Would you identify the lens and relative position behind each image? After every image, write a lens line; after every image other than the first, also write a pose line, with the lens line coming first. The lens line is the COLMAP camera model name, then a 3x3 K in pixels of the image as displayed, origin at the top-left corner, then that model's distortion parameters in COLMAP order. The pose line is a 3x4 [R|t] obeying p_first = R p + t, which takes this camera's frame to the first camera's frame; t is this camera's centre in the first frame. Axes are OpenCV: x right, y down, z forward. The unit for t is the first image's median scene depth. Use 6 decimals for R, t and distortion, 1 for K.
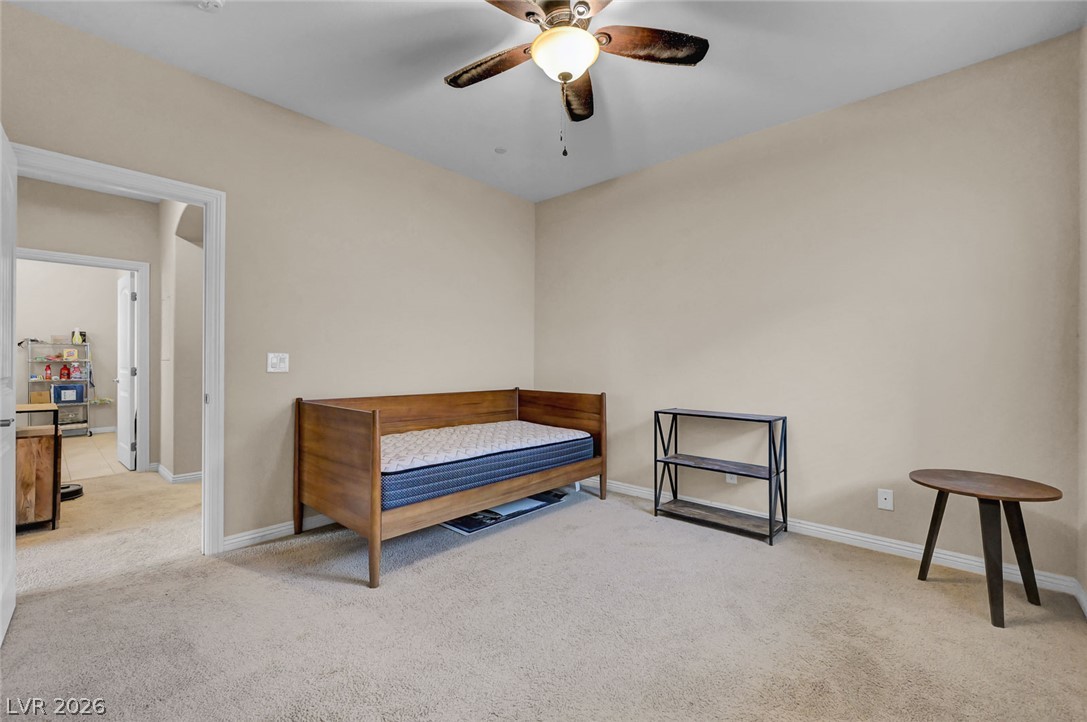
lens RADIAL K [[456.4, 0, 549.2], [0, 456.4, 363.3], [0, 0, 1]] dist [-0.002182, -0.000041]
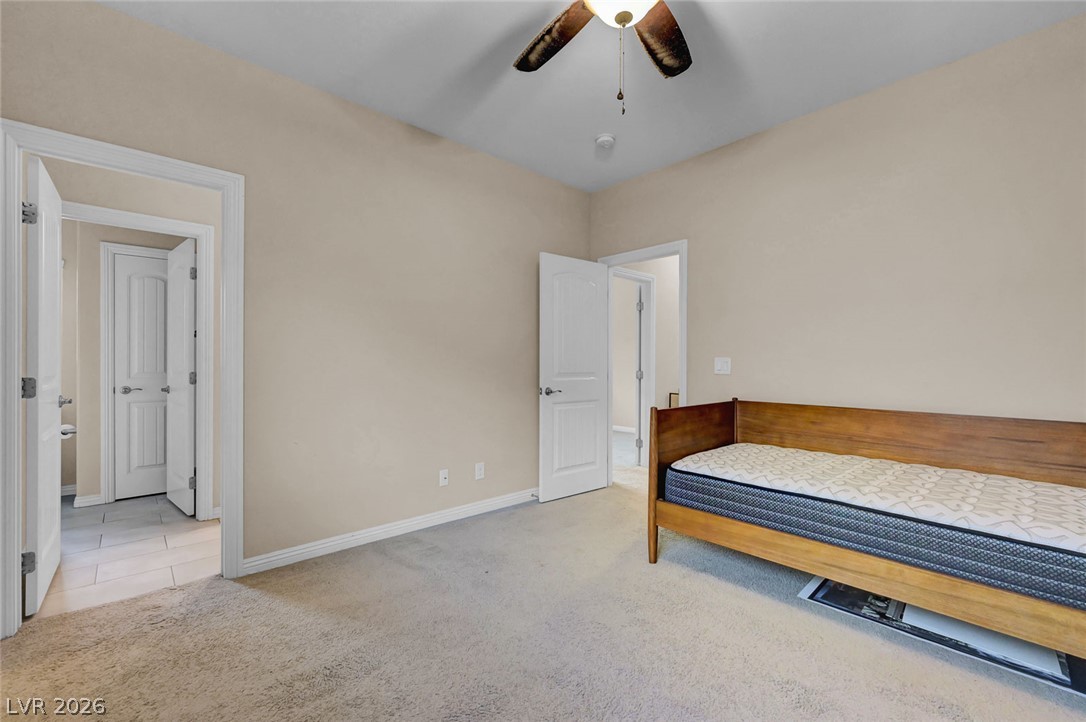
lens RADIAL K [[456.0, 0, 548.7], [0, 456.0, 363.3], [0, 0, 1]] dist [-0.002182, -0.000041]
pose [[-0.103751, -0.007288, -0.994577, 0.563986], [-0.005005, 0.999964, -0.006806, 0.002286], [0.994591, 0.004271, -0.103784, 0.625356]]
